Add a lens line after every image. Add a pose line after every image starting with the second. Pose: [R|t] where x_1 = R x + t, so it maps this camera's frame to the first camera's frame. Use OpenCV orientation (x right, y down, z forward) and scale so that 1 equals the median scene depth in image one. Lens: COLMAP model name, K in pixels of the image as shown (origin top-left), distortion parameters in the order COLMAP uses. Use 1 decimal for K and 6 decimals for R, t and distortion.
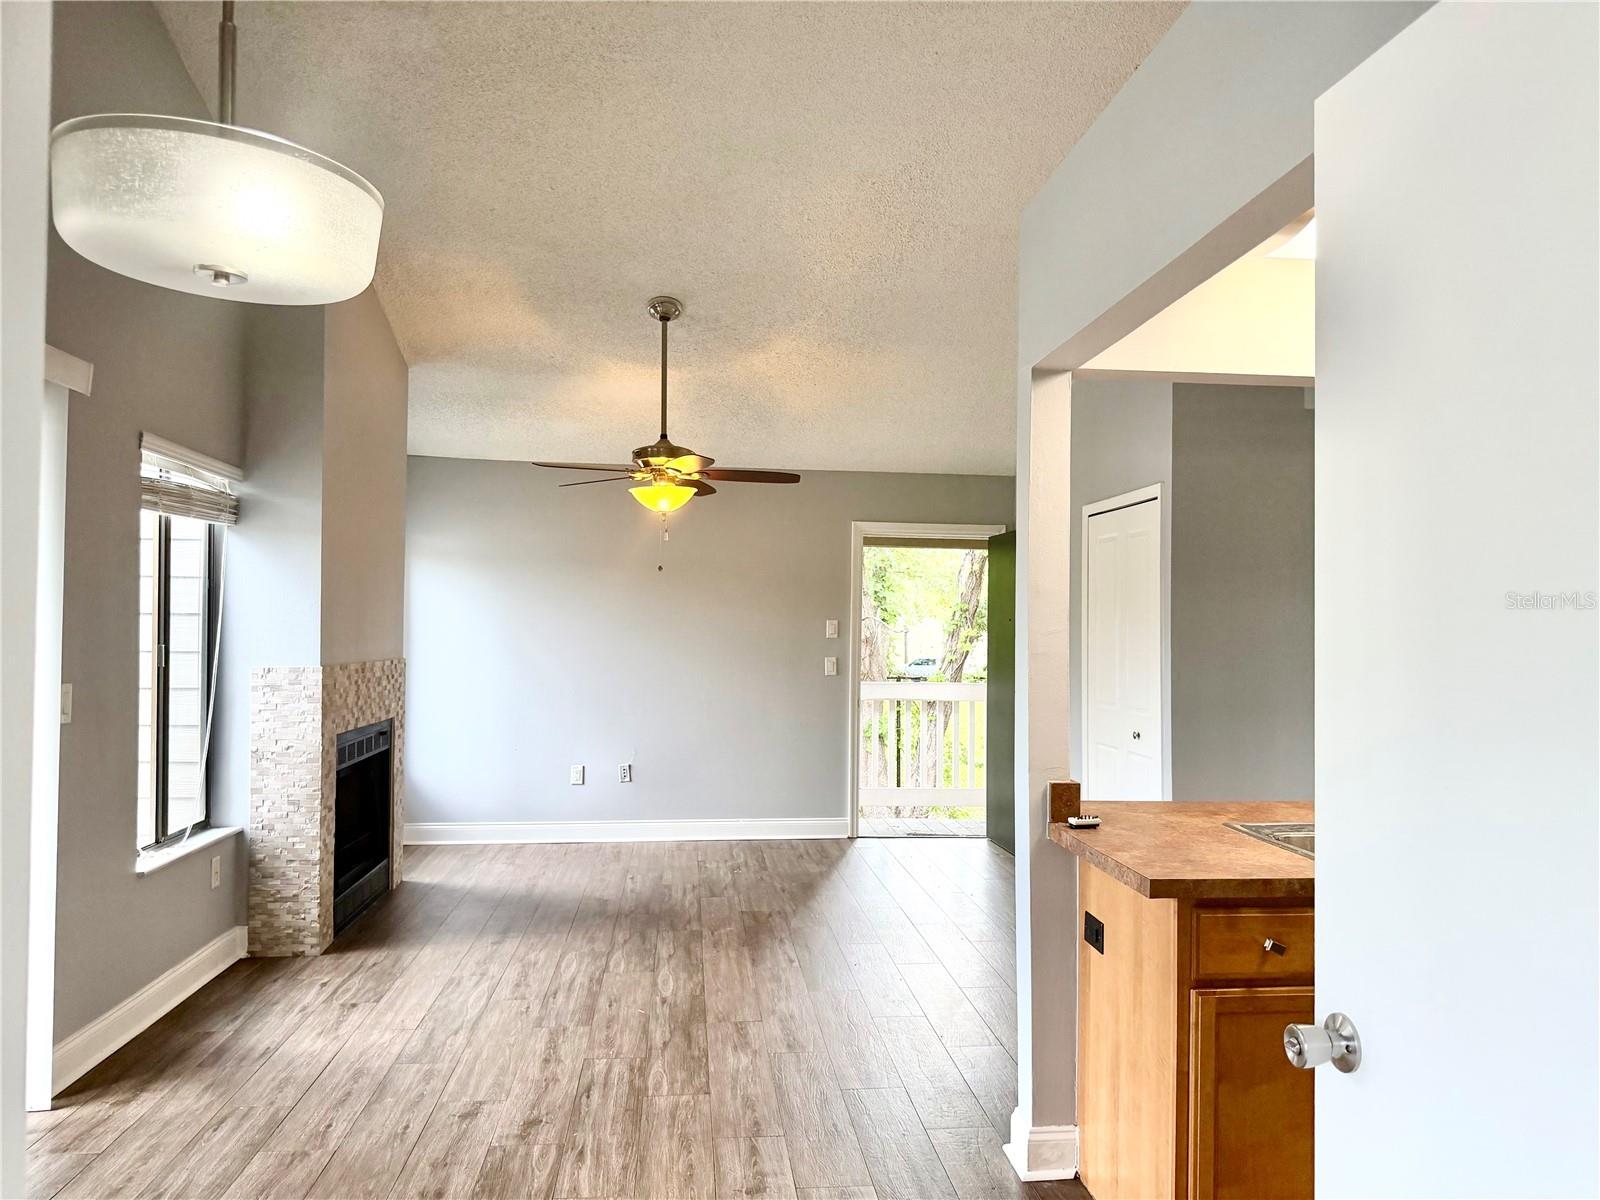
lens RADIAL K [[1126.3, 0, 808.4], [0, 1126.3, 602.8], [0, 0, 1]] dist [0.053628, -0.076568]
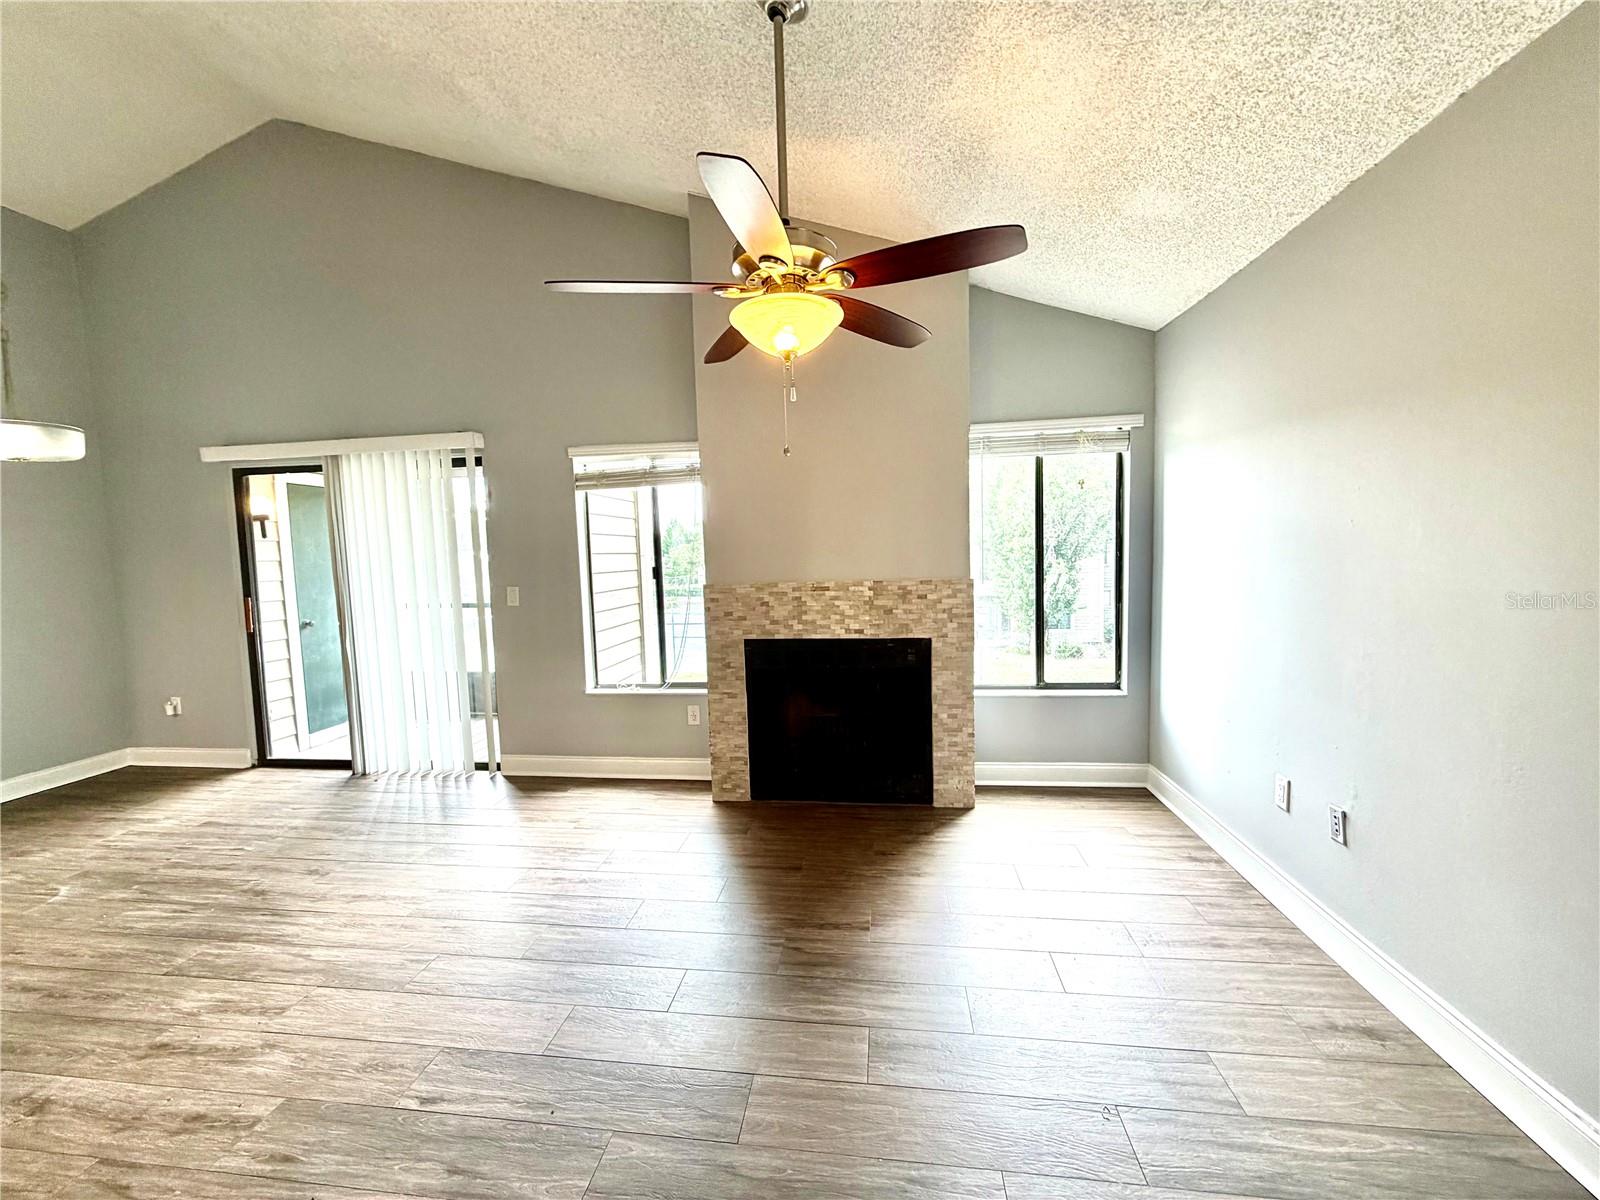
lens RADIAL K [[638.2, 0, 795.0], [0, 638.2, 601.1], [0, 0, 1]] dist [-0.001384, 0.000444]
pose [[-0.246506, 0.074093, -0.966305, 0.282807], [0.048273, 0.996774, 0.064115, 0.038597], [0.967938, -0.030842, -0.249288, 1.454066]]
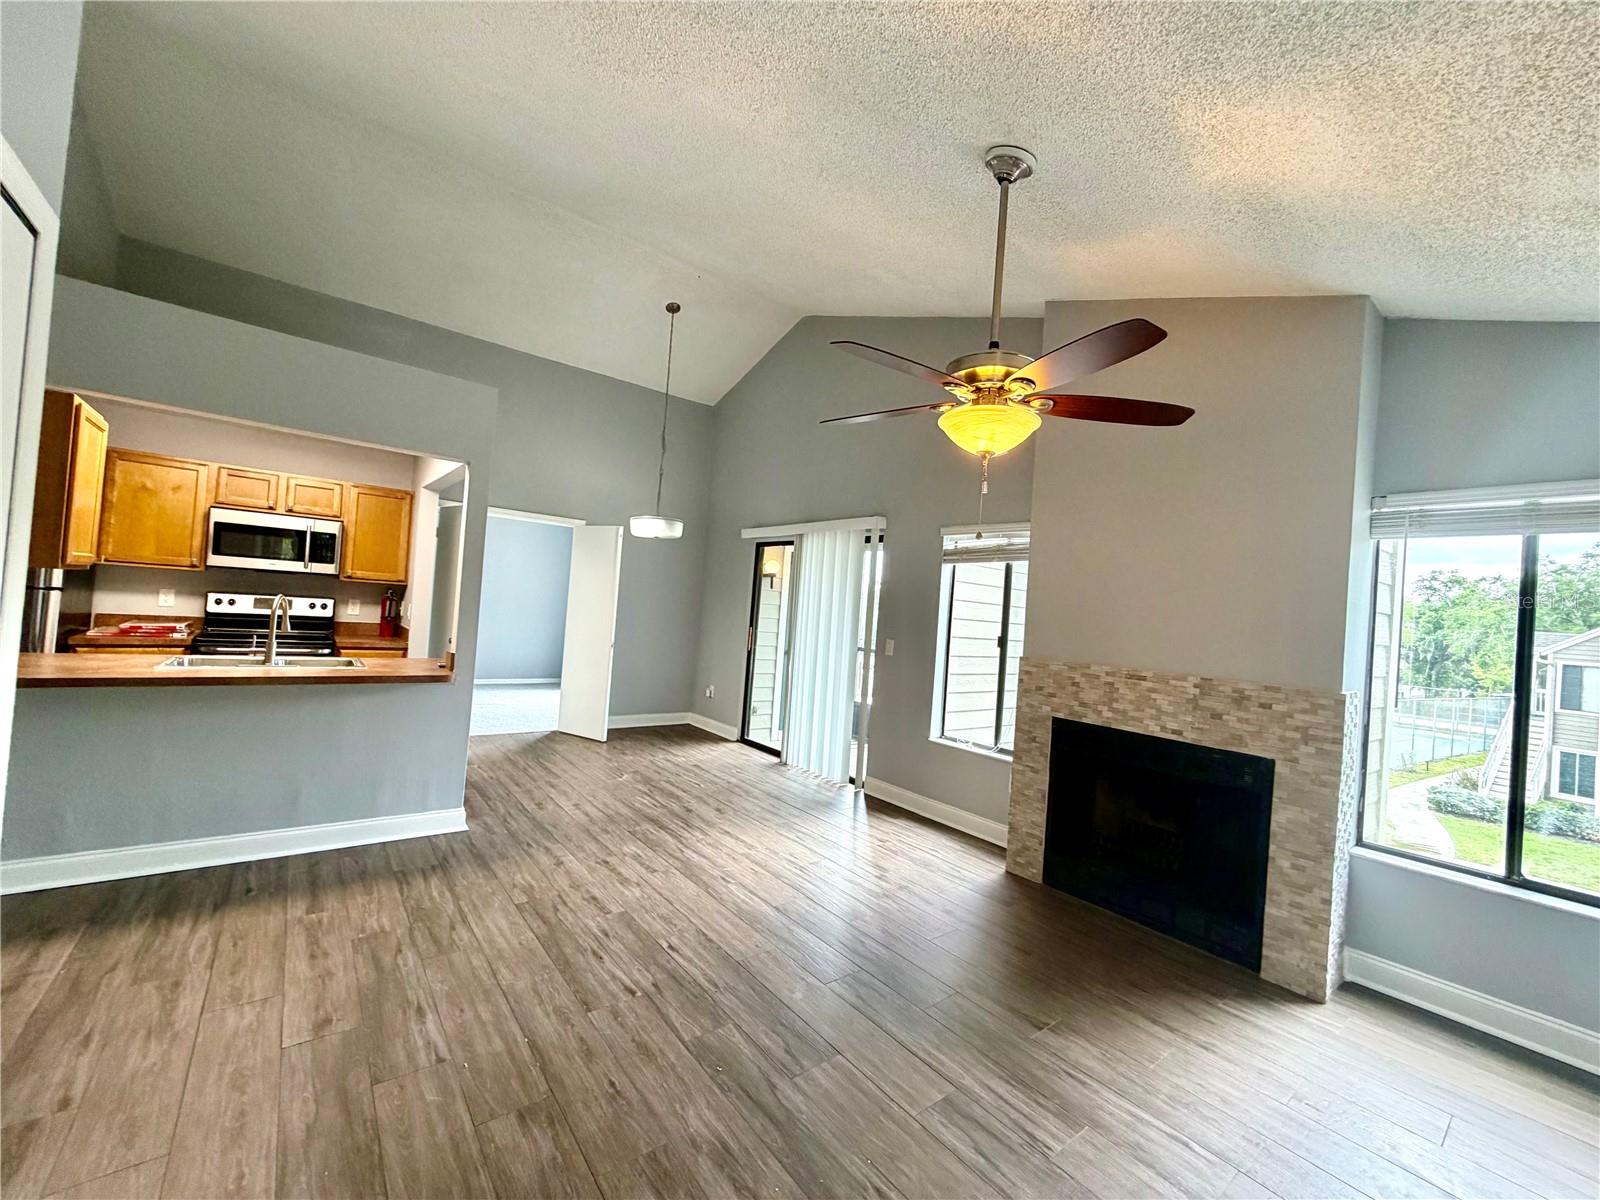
lens RADIAL K [[638.2, 0, 795.0], [0, 638.2, 601.1], [0, 0, 1]] dist [-0.001384, 0.000444]
pose [[-0.848333, -0.078326, -0.523638, 0.227981], [-0.069364, 0.996915, -0.036743, 0.042753], [0.524900, 0.005152, -0.851148, 1.707089]]
